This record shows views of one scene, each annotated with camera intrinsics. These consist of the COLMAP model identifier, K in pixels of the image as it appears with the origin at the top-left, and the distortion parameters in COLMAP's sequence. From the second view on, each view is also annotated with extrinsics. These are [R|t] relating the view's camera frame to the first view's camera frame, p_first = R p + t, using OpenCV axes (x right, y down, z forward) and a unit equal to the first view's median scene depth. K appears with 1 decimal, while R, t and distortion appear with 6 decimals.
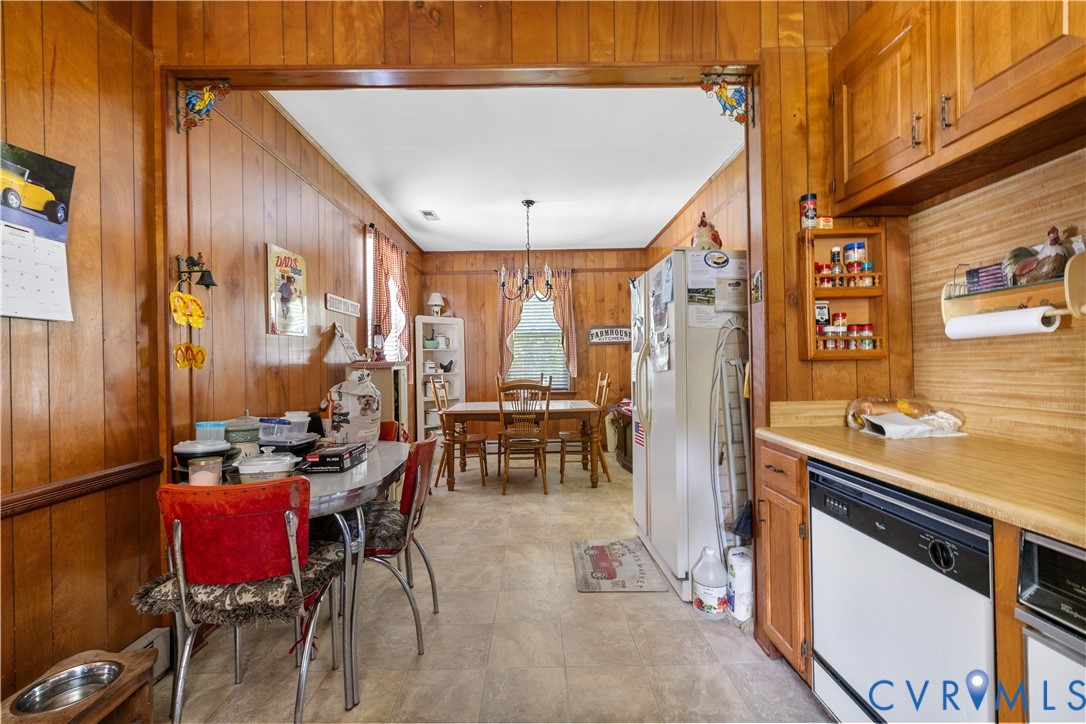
lens RADIAL K [[453.9, 0, 539.4], [0, 453.9, 361.4], [0, 0, 1]] dist [0.002196, 0.000748]
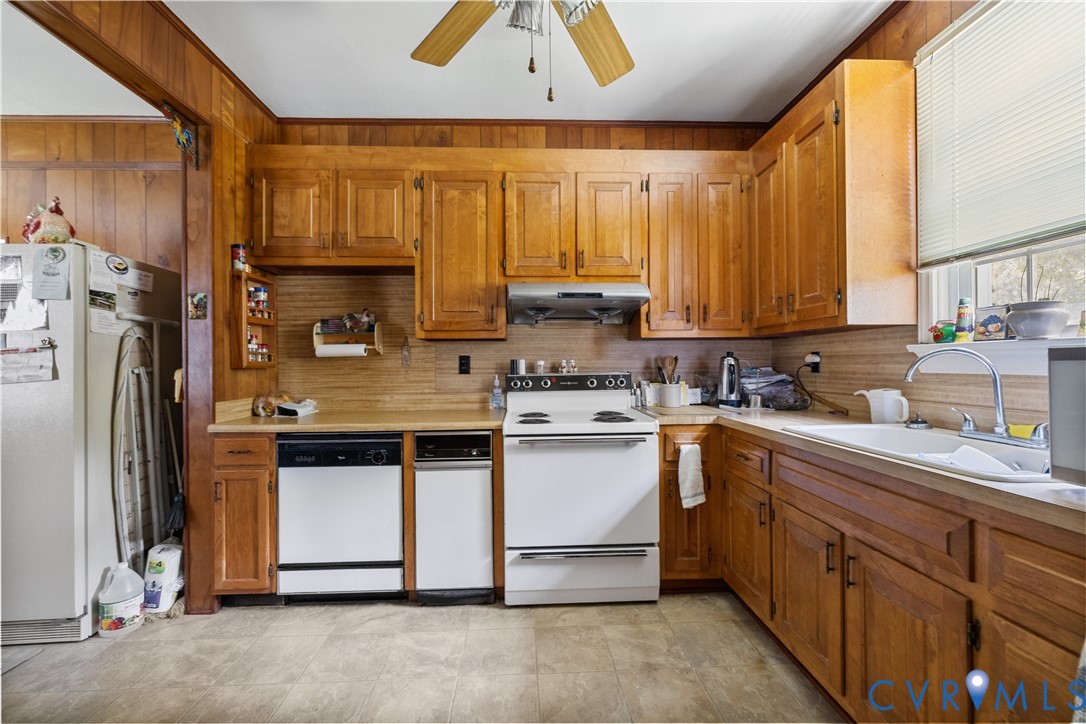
lens RADIAL K [[453.9, 0, 535.3], [0, 453.9, 363.3], [0, 0, 1]] dist [0.002196, 0.000748]
pose [[-0.024259, 0.017261, 0.999557, -0.746297], [0.005538, 0.999838, -0.017131, 0.008968], [-0.999690, 0.005120, -0.024350, 0.167072]]
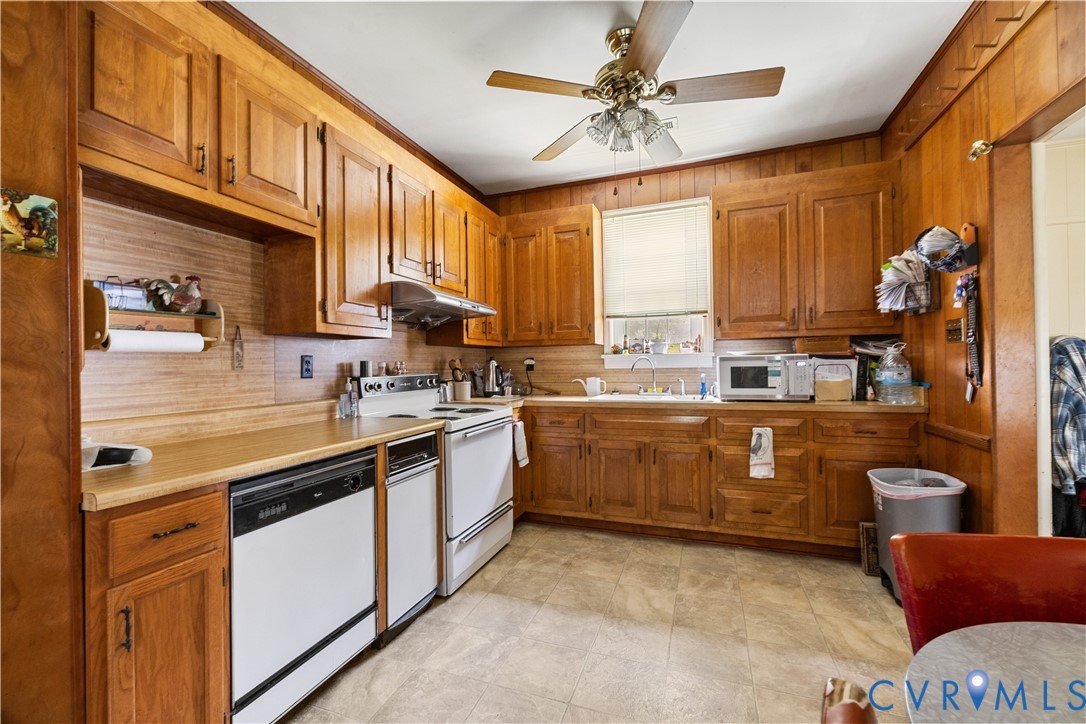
lens RADIAL K [[453.9, 0, 538.3], [0, 453.9, 364.3], [0, 0, 1]] dist [0.002196, 0.000748]
pose [[-0.930900, 0.030463, 0.364001, -0.224850], [0.028707, 0.999535, -0.010234, 0.010130], [-0.364144, 0.000922, -0.931342, 1.319943]]
